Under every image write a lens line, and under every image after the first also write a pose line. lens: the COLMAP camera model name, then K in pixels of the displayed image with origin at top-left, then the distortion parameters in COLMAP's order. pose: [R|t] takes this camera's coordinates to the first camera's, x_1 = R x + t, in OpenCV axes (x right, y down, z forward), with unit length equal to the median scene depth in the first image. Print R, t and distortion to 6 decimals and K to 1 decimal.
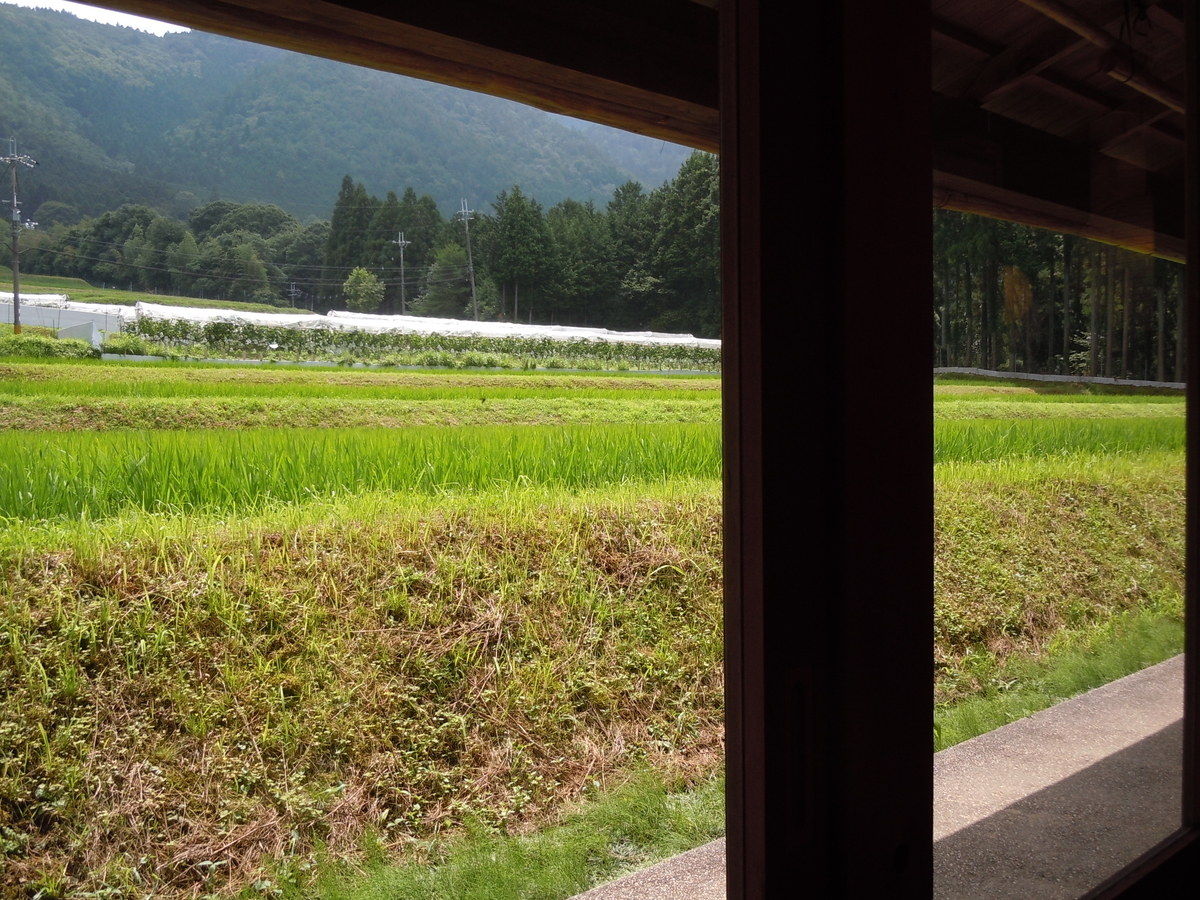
lens RADIAL K [[1155.3, 0, 600.0], [0, 1155.3, 450.0], [0, 0, 1]] dist [-0.011533, -0.034043]
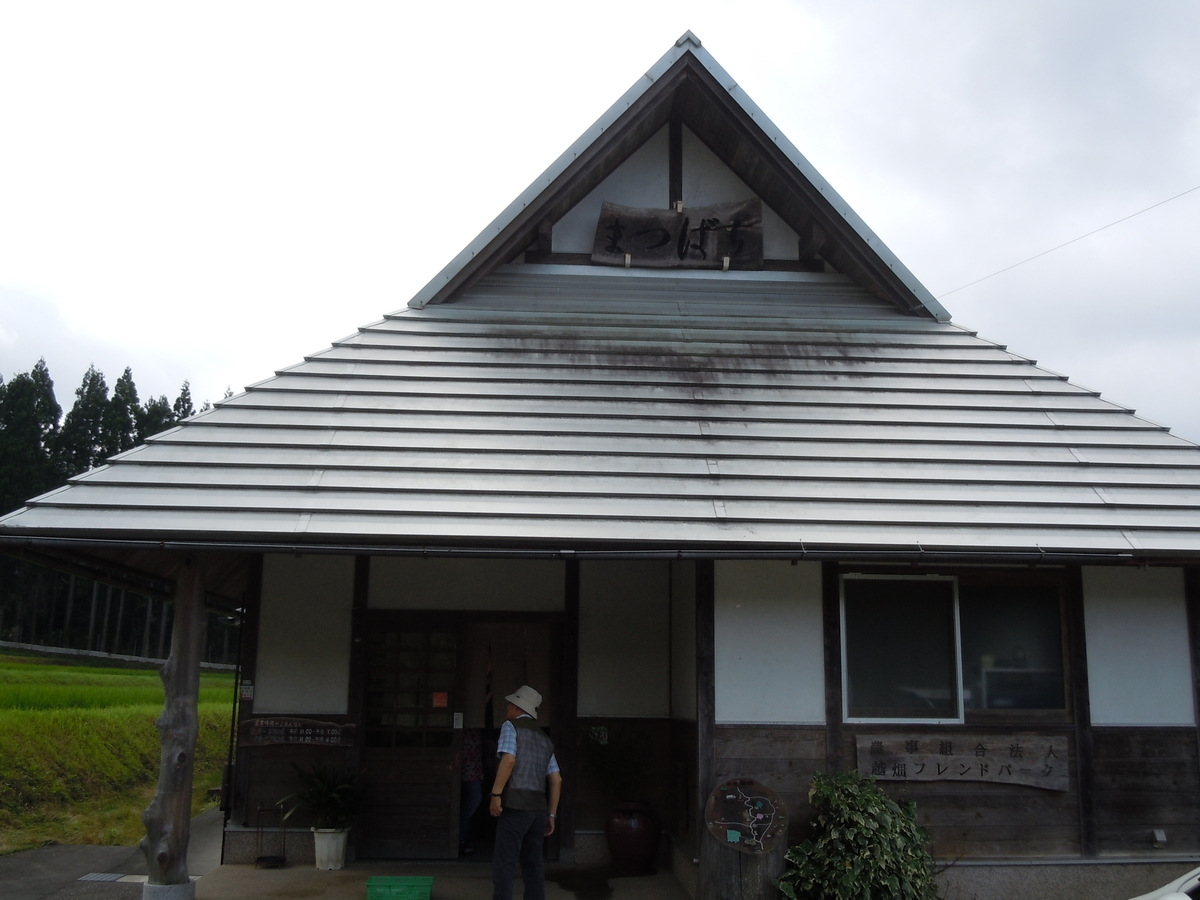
lens RADIAL K [[1155.3, 0, 600.0], [0, 1155.3, 450.0], [0, 0, 1]] dist [-0.011533, -0.034043]
pose [[0.651995, 0.168132, 0.739347, -0.139246], [0.005720, 0.973986, -0.226534, 0.005730], [-0.758202, 0.151928, 0.634072, -0.174188]]
